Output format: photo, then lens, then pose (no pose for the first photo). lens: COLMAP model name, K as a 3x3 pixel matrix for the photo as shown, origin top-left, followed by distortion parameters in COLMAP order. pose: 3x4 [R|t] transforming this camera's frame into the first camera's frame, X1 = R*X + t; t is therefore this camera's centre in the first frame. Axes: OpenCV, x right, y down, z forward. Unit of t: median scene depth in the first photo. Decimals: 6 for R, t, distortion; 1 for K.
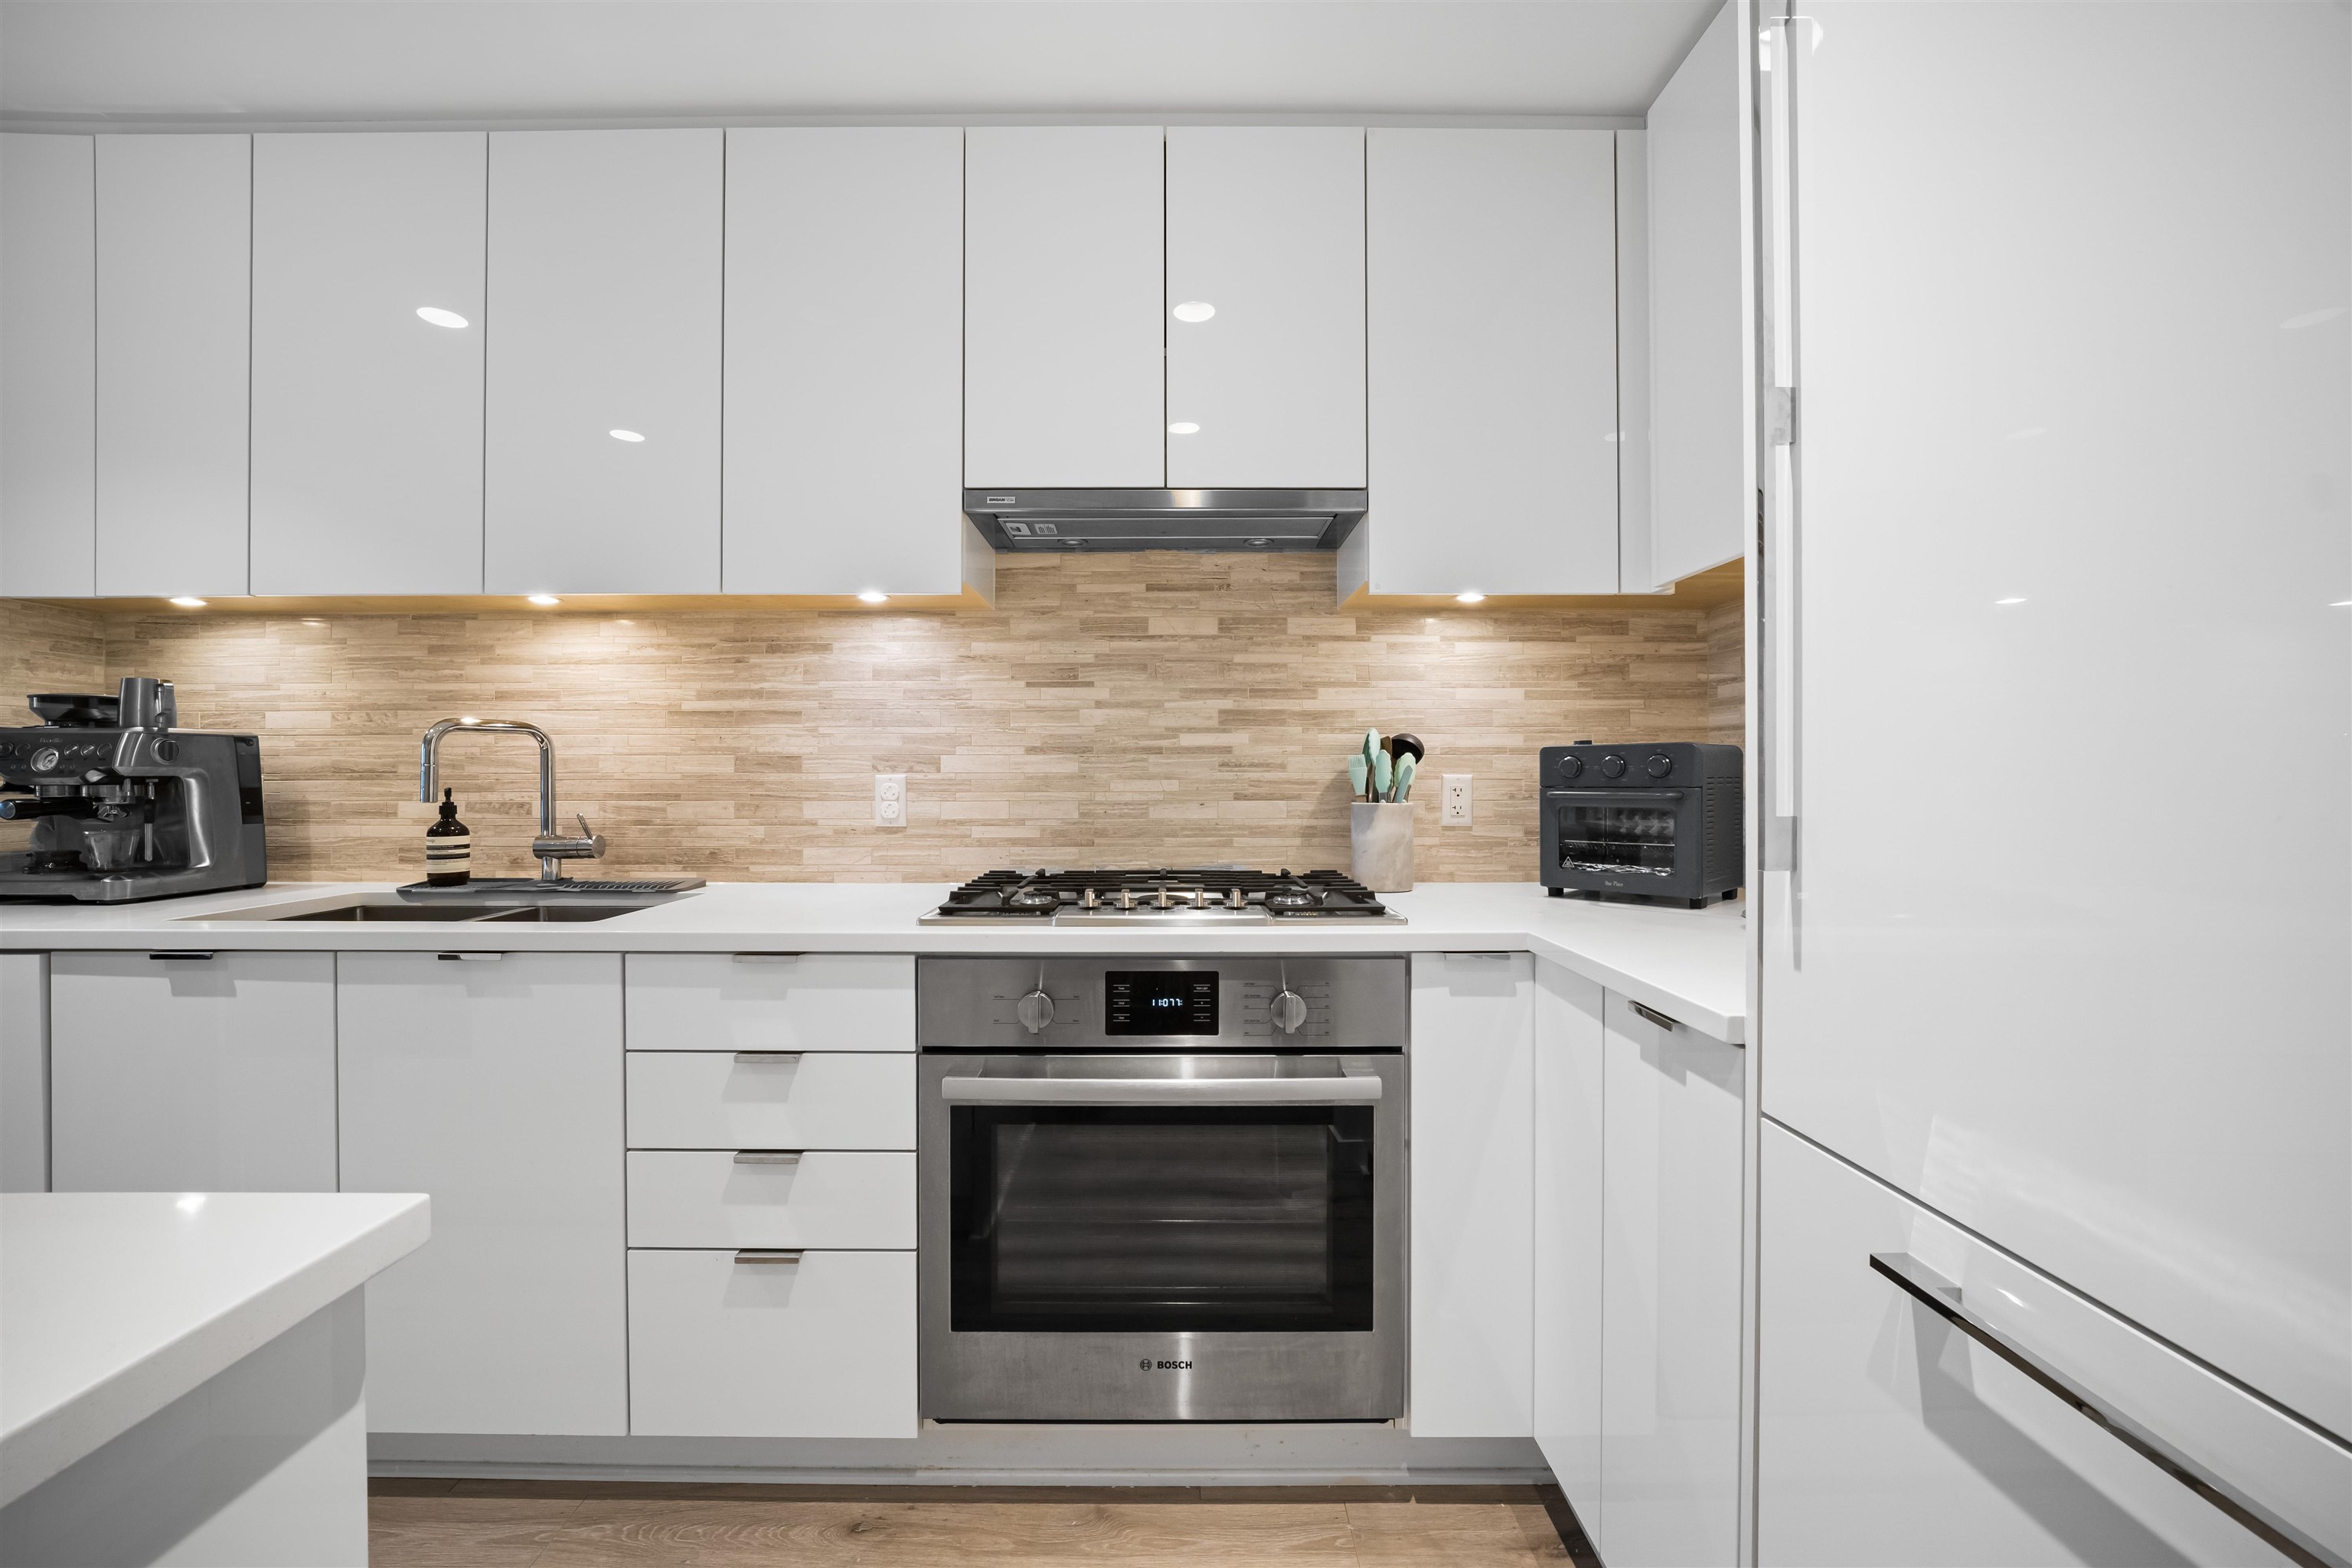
lens RADIAL K [[956.0, 0, 1177.3], [0, 956.0, 772.4], [0, 0, 1]] dist [-0.023203, 0.004858]
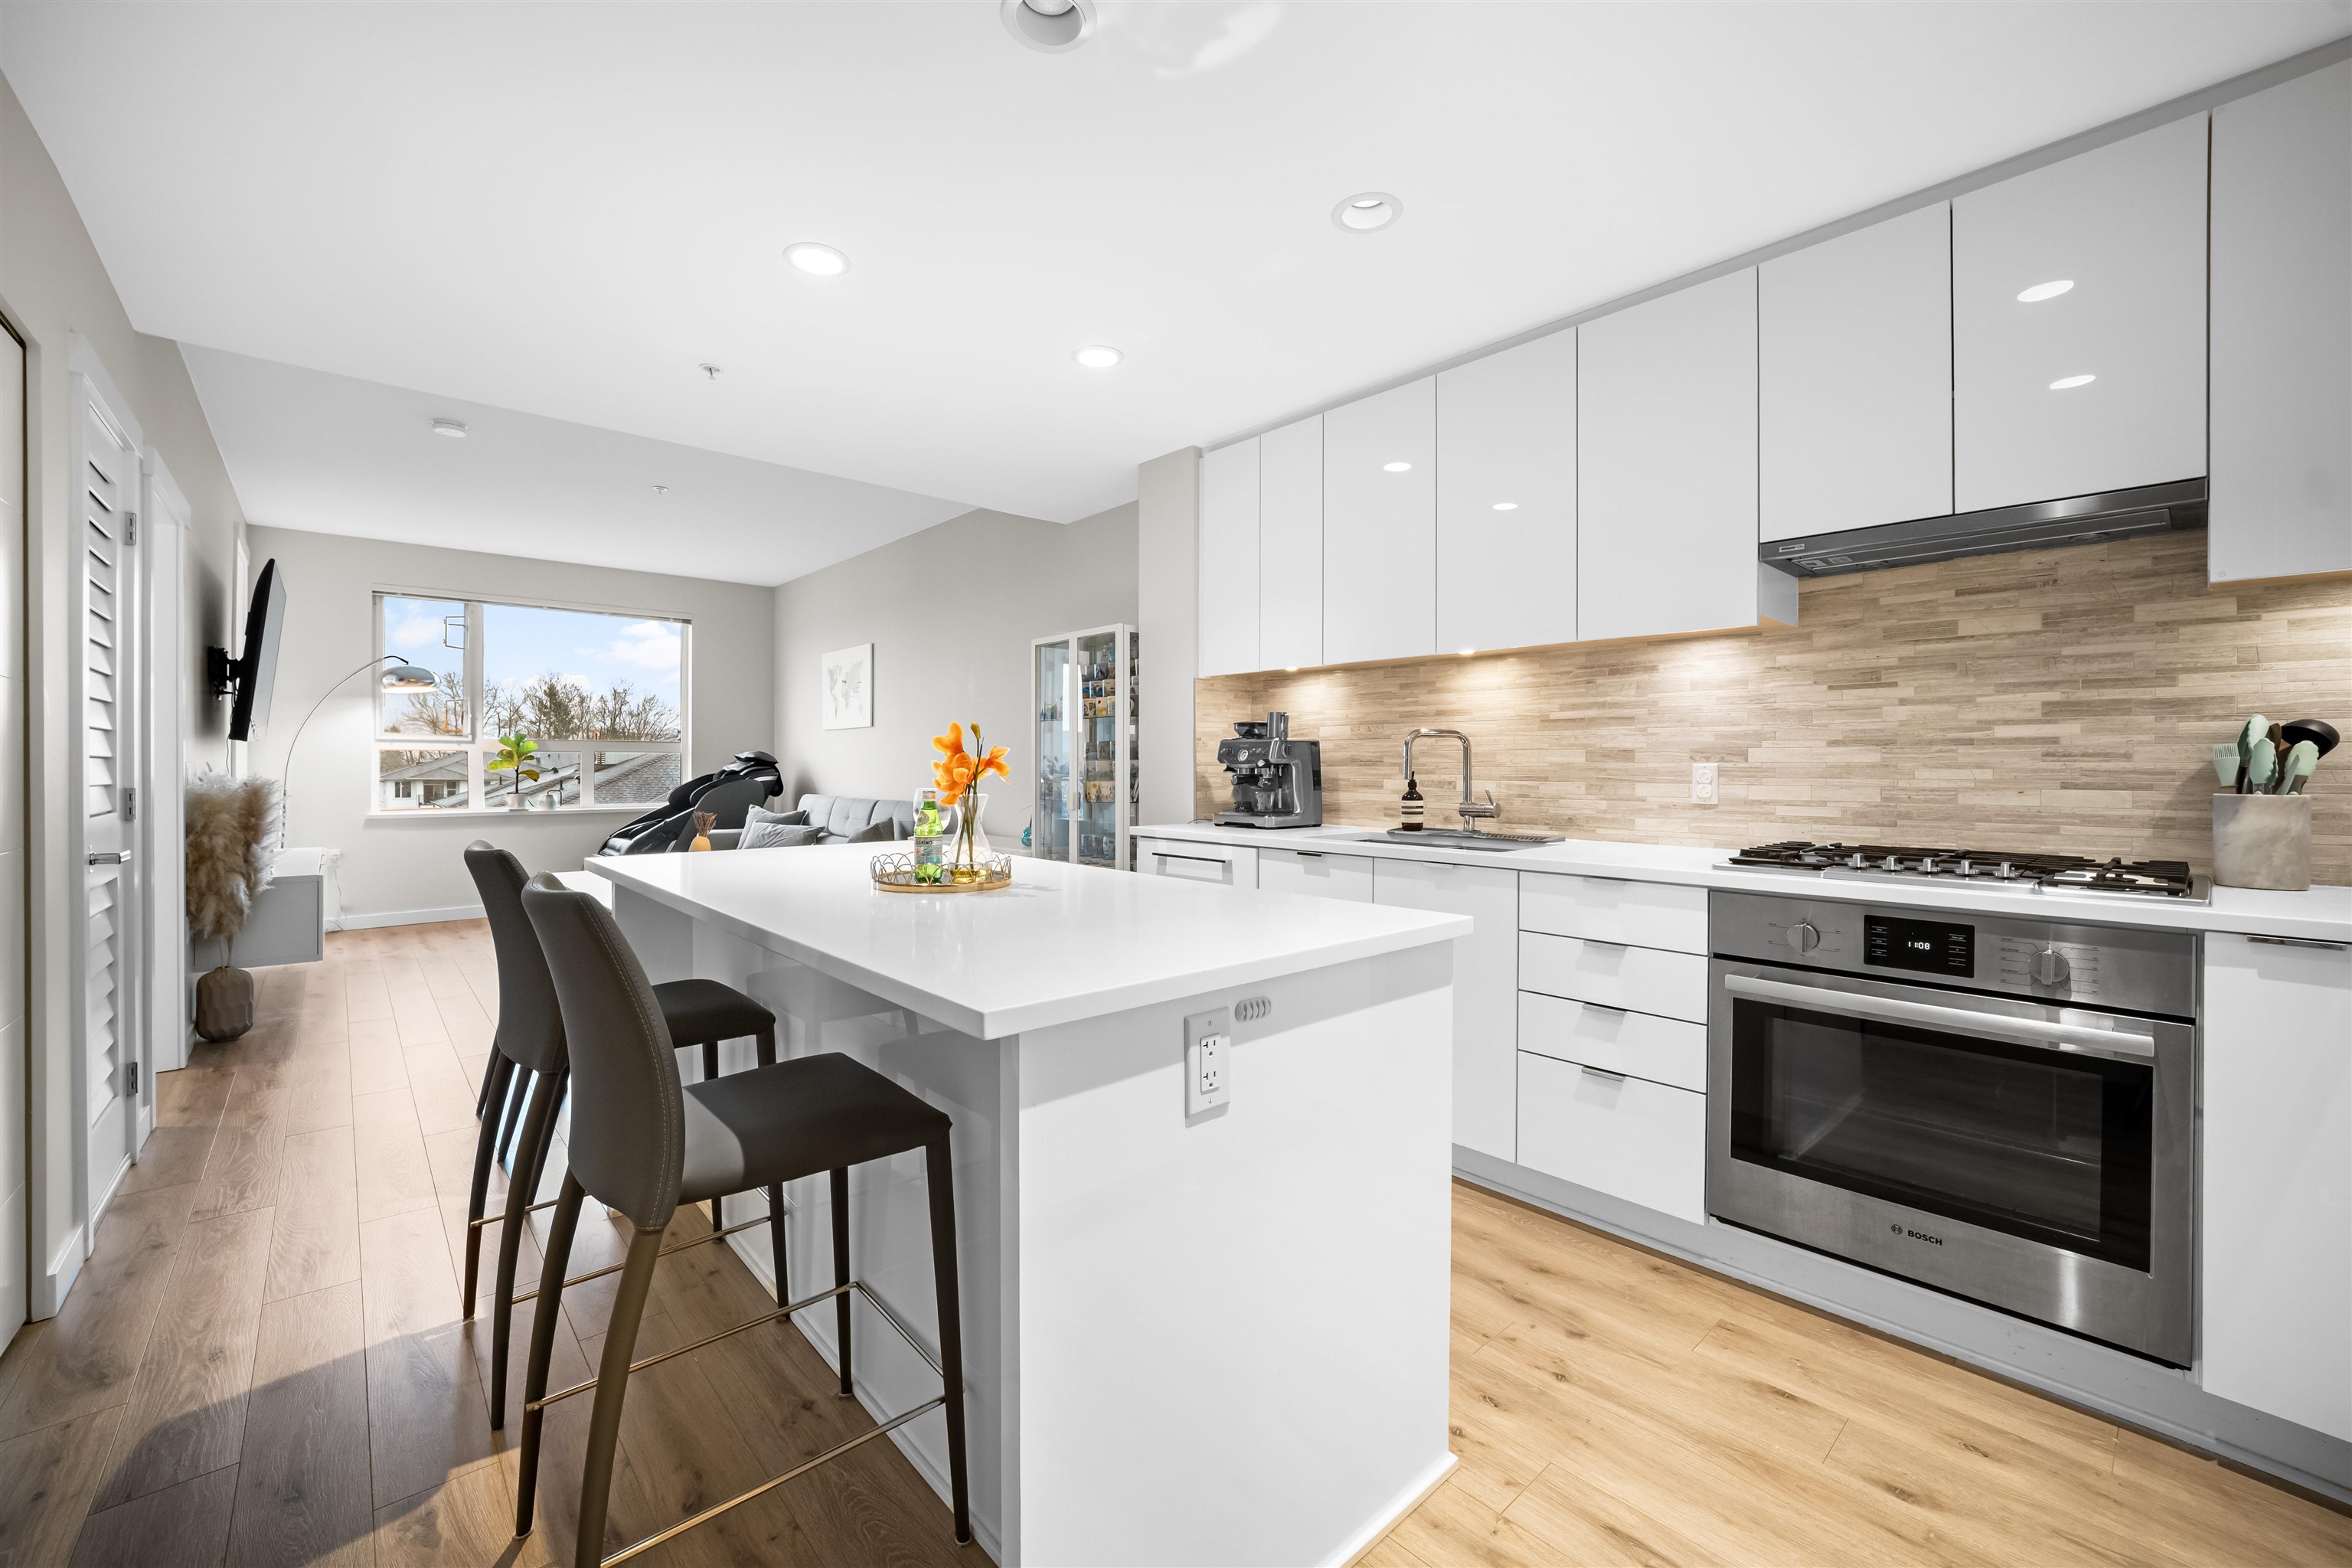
lens RADIAL K [[956.0, 0, 1177.3], [0, 956.0, 772.4], [0, 0, 1]] dist [-0.023203, 0.004858]
pose [[0.666245, 0.008608, -0.745683, 0.180279], [-0.001235, 0.999945, 0.010440, 0.001634], [0.745732, -0.006034, 0.666219, -0.384475]]
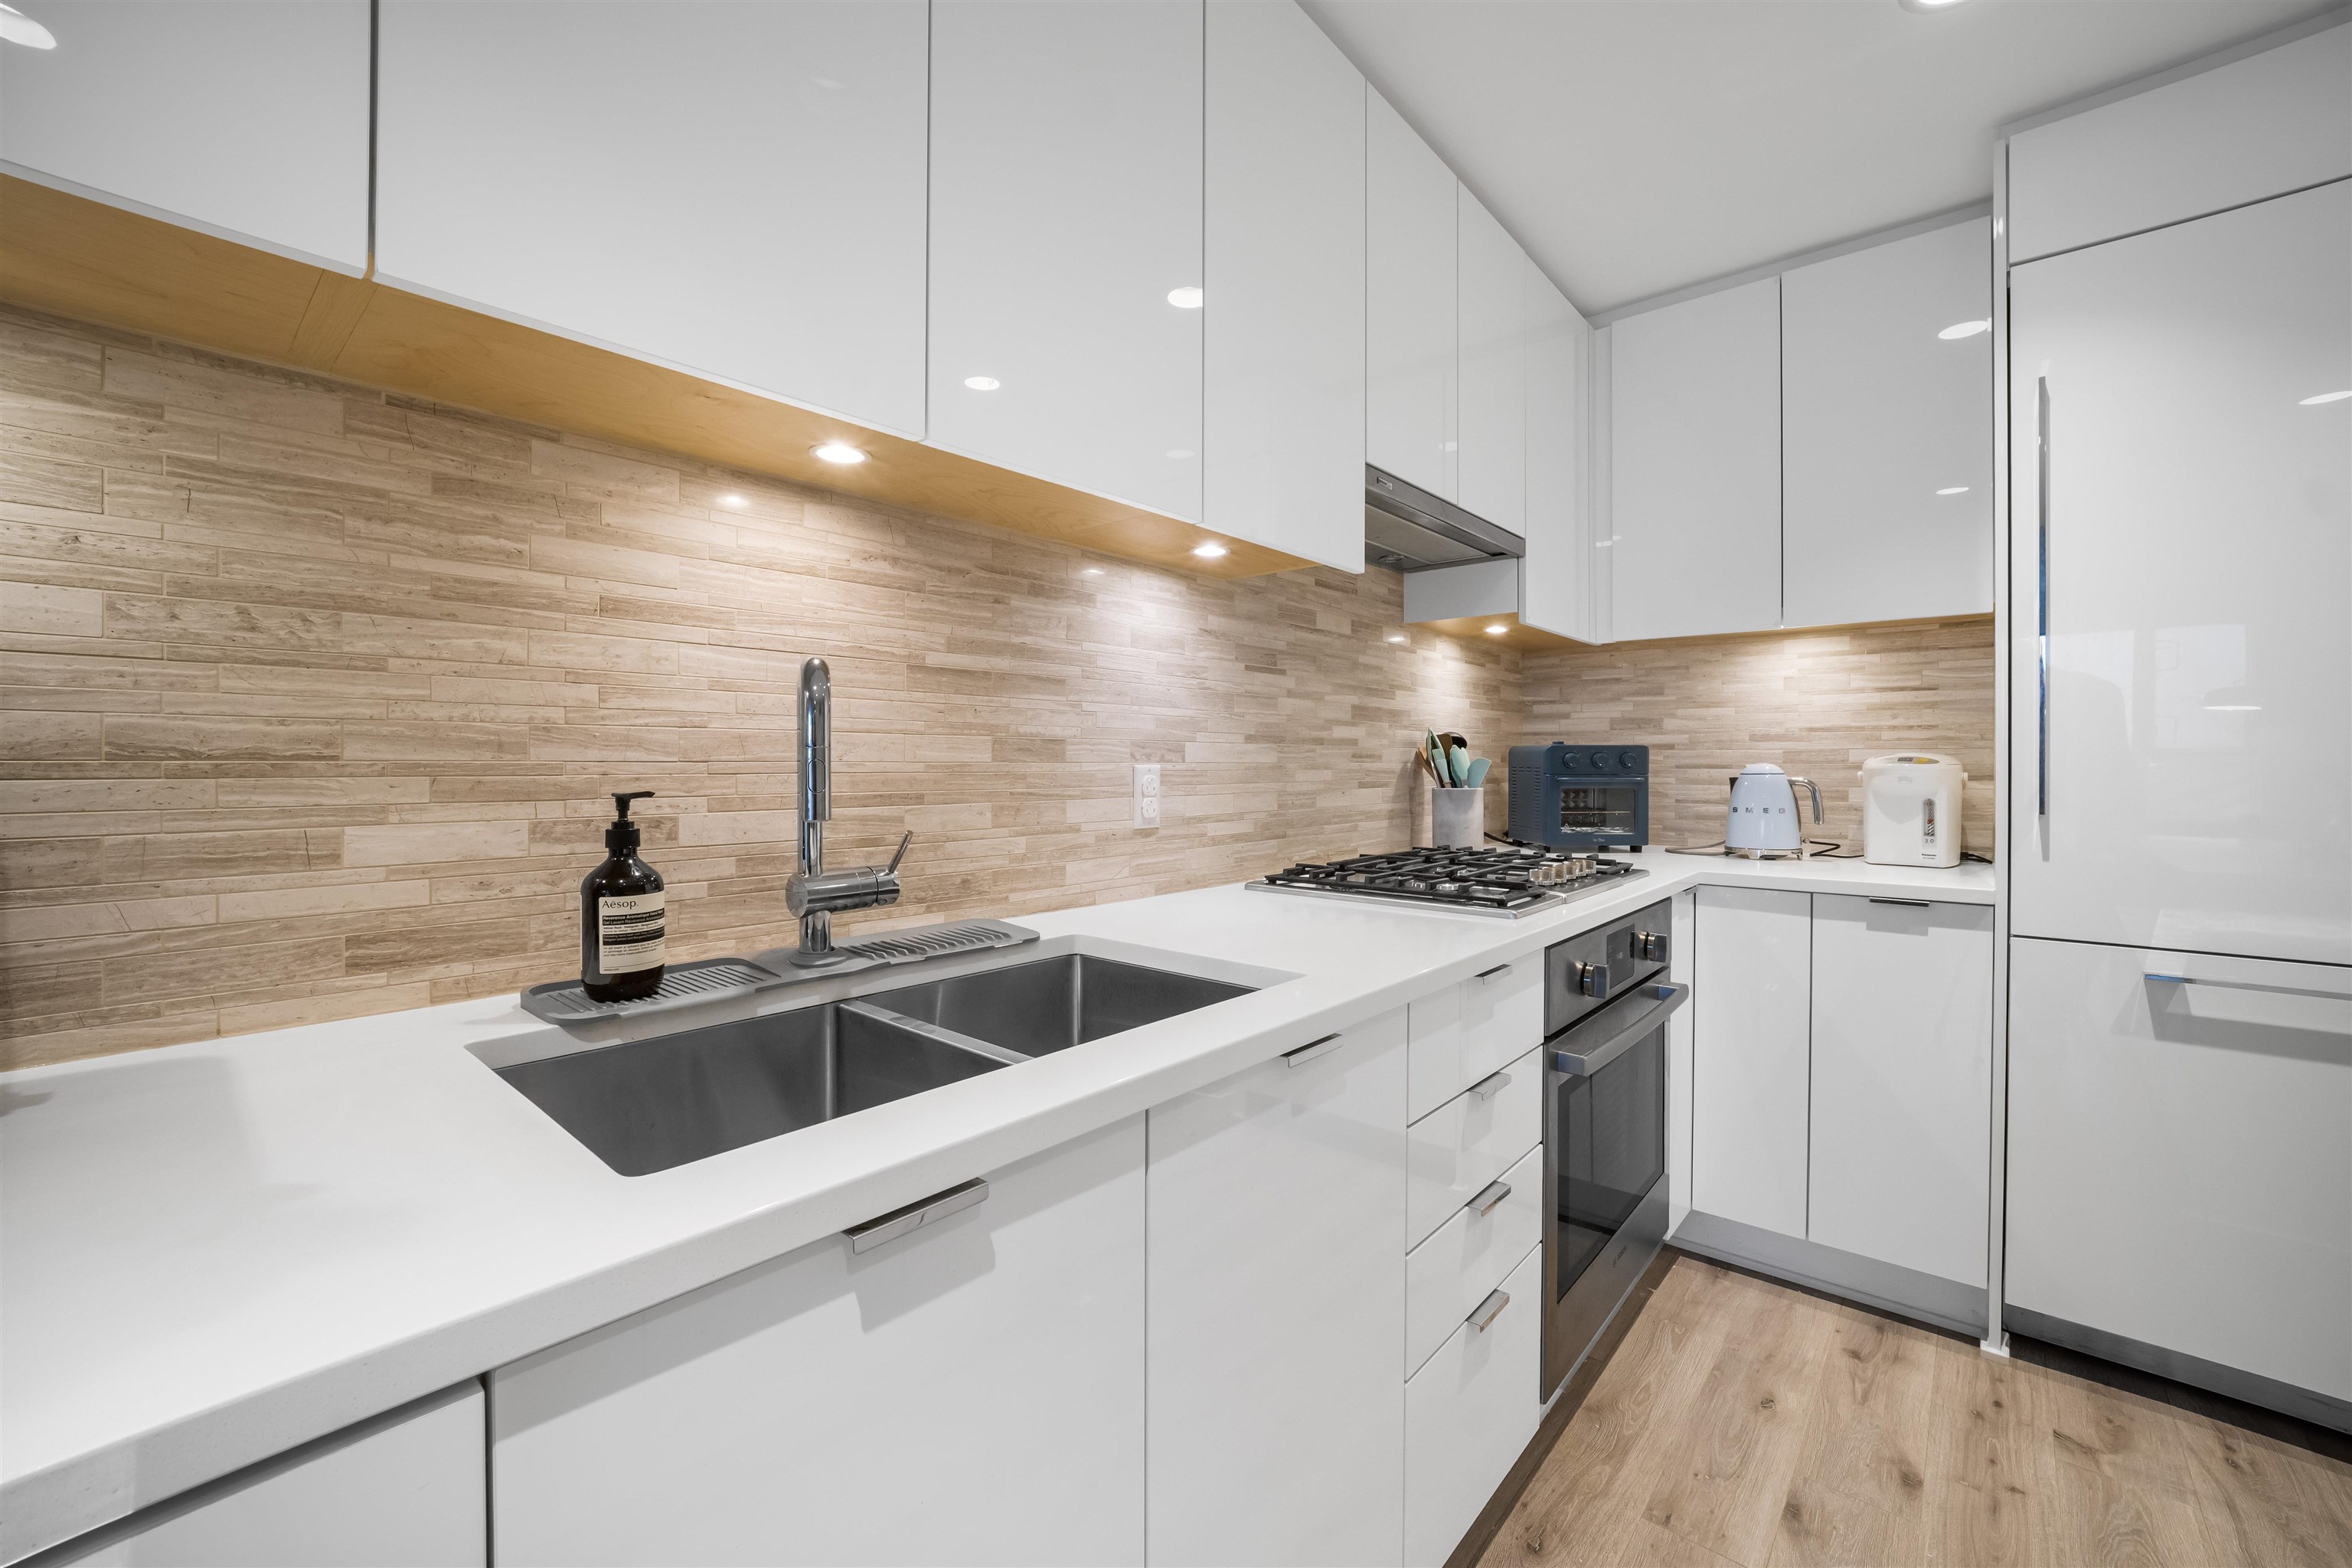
lens RADIAL K [[944.8, 0, 1171.4], [0, 944.8, 762.1], [0, 0, 1]] dist [-0.020127, 0.000245]
pose [[0.661102, 0.002819, 0.750291, -0.893572], [-0.006768, 0.999975, 0.002206, -0.001866], [-0.750266, -0.006536, 0.661104, 0.448658]]
